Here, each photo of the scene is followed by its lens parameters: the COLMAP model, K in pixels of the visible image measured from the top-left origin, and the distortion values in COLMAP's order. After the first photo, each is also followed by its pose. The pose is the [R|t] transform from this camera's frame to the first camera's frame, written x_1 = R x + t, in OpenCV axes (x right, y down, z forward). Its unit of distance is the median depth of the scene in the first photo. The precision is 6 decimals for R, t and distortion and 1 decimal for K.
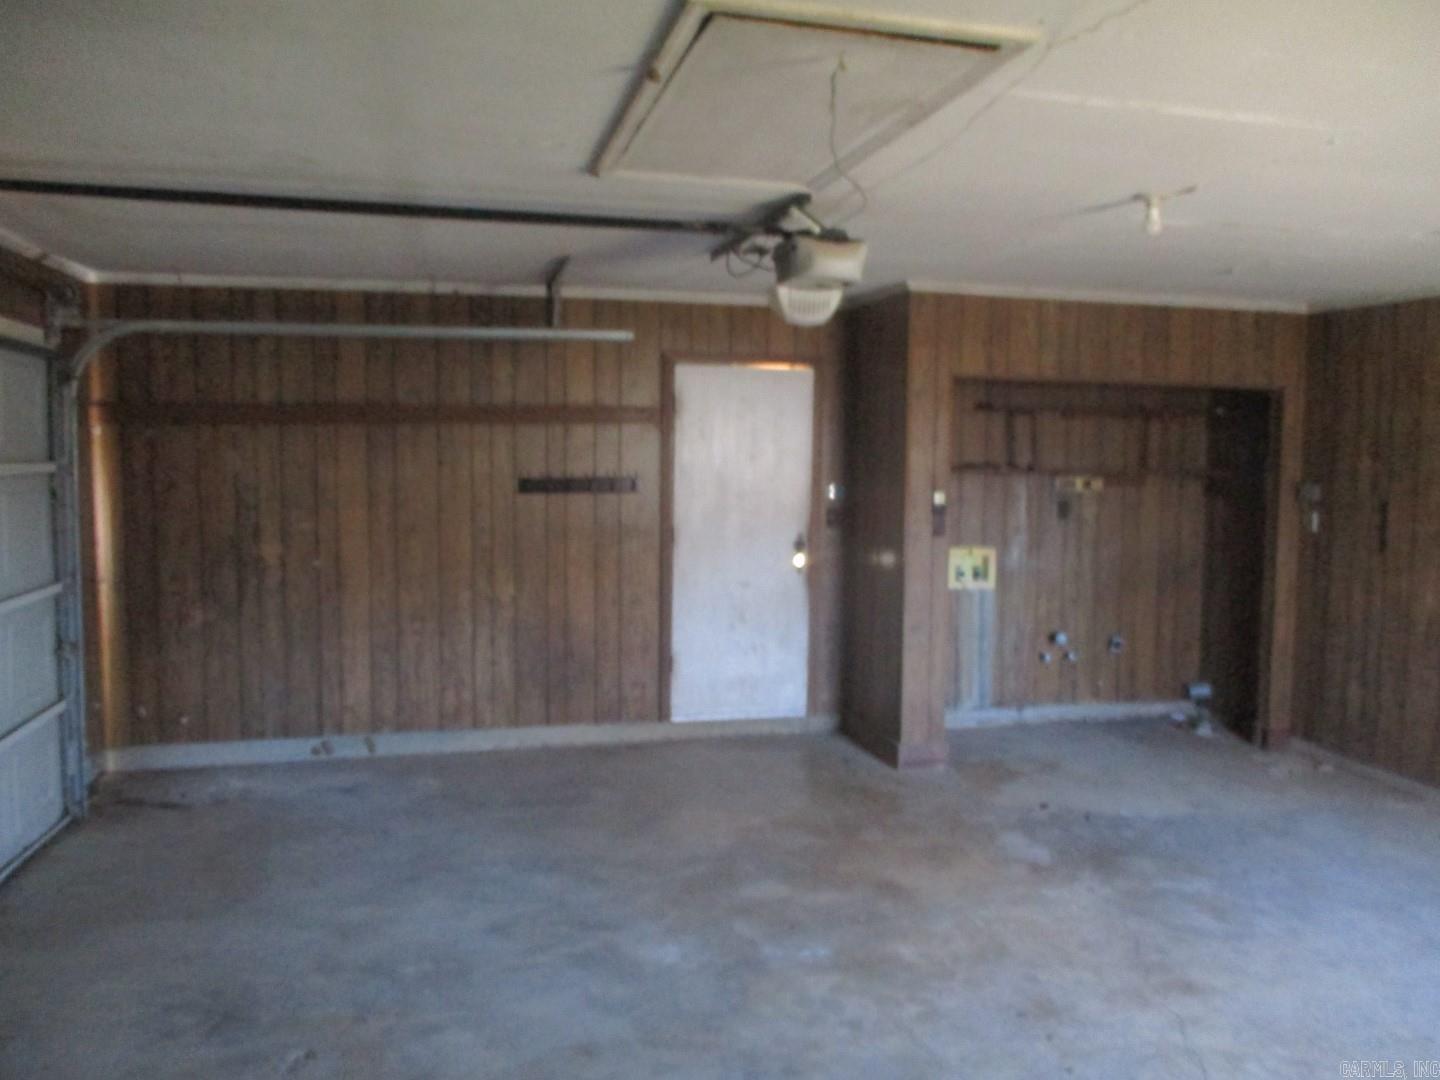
lens RADIAL K [[1213.8, 0, 726.1], [0, 1213.8, 540.4], [0, 0, 1]] dist [-0.026883, -0.004065]
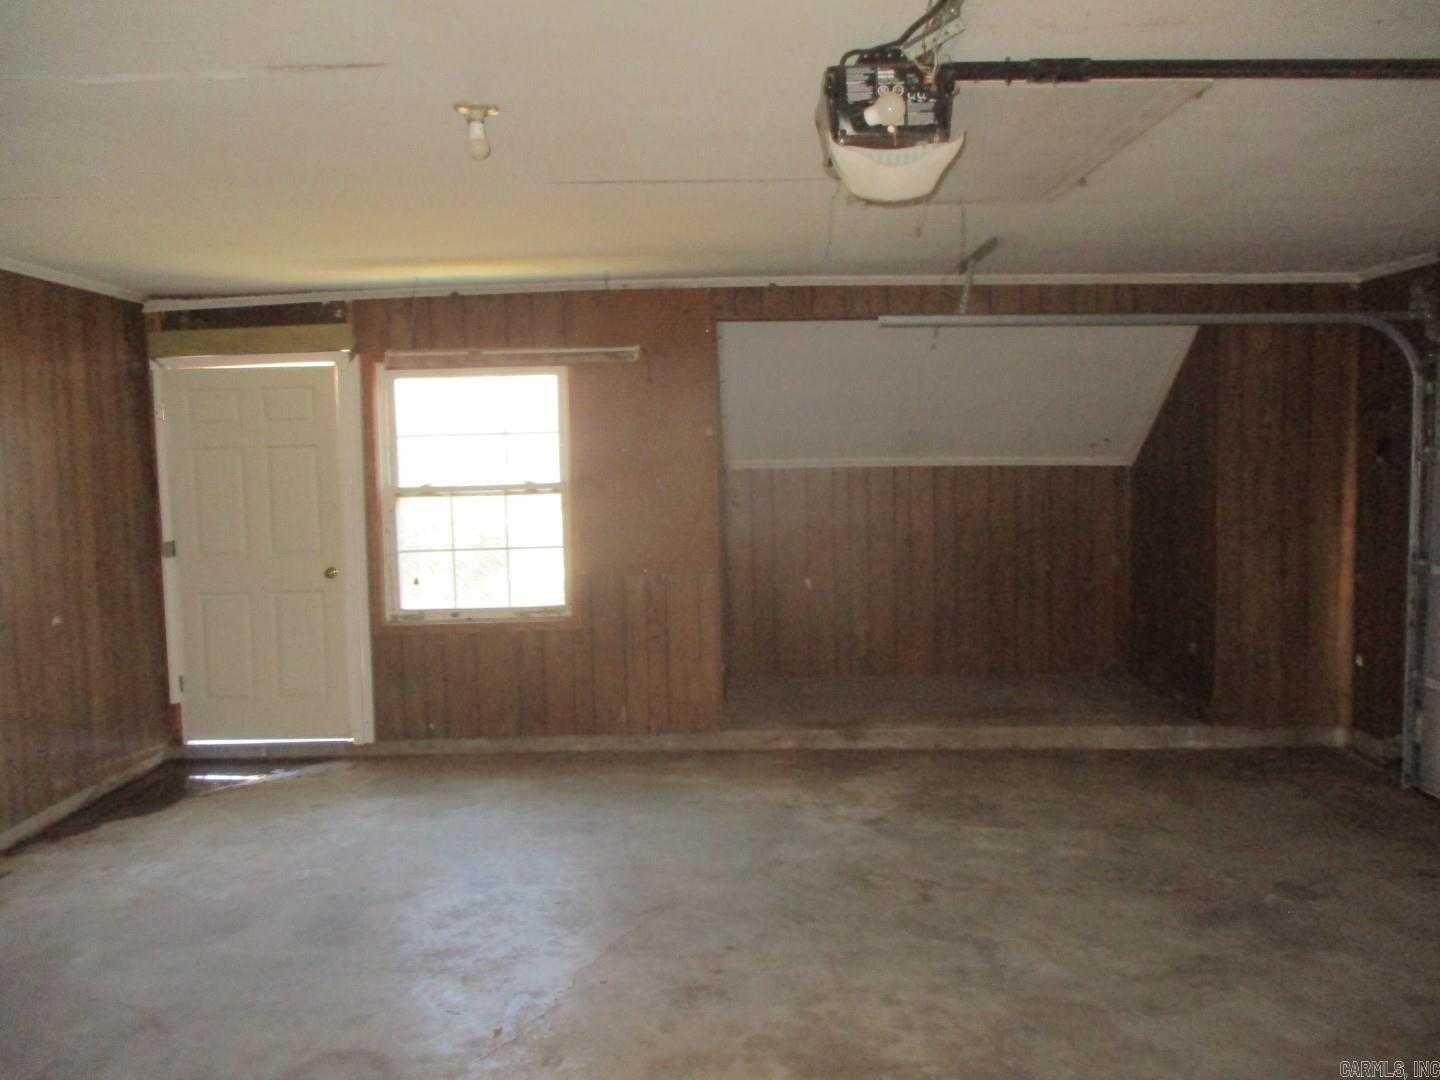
lens RADIAL K [[1213.8, 0, 726.1], [0, 1213.8, 540.4], [0, 0, 1]] dist [-0.026883, -0.004065]
pose [[-0.974321, -0.034418, 0.222516, 0.024534], [0.005269, 0.984492, 0.175352, -0.146155], [-0.225100, 0.172021, -0.959030, 1.770289]]
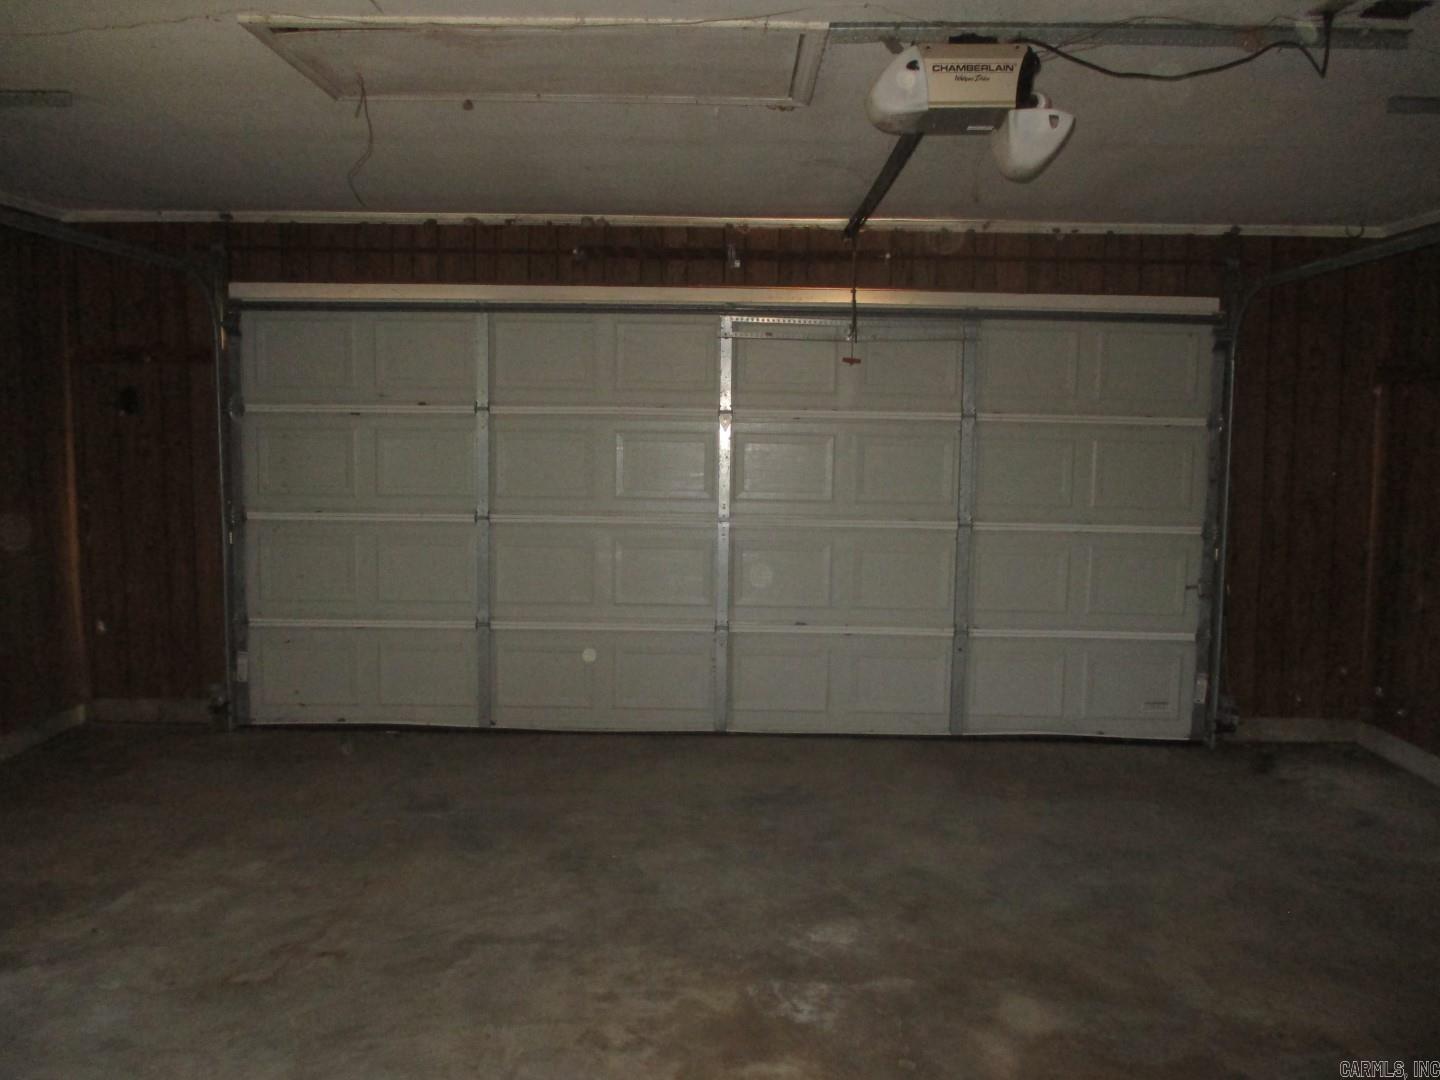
lens RADIAL K [[1213.8, 0, 726.1], [0, 1213.8, 540.4], [0, 0, 1]] dist [-0.026883, -0.004065]
pose [[-0.247959, 0.079528, -0.965501, 0.851022], [-0.093657, 0.989989, 0.105598, -0.039620], [0.964233, 0.116610, -0.238029, 1.151395]]
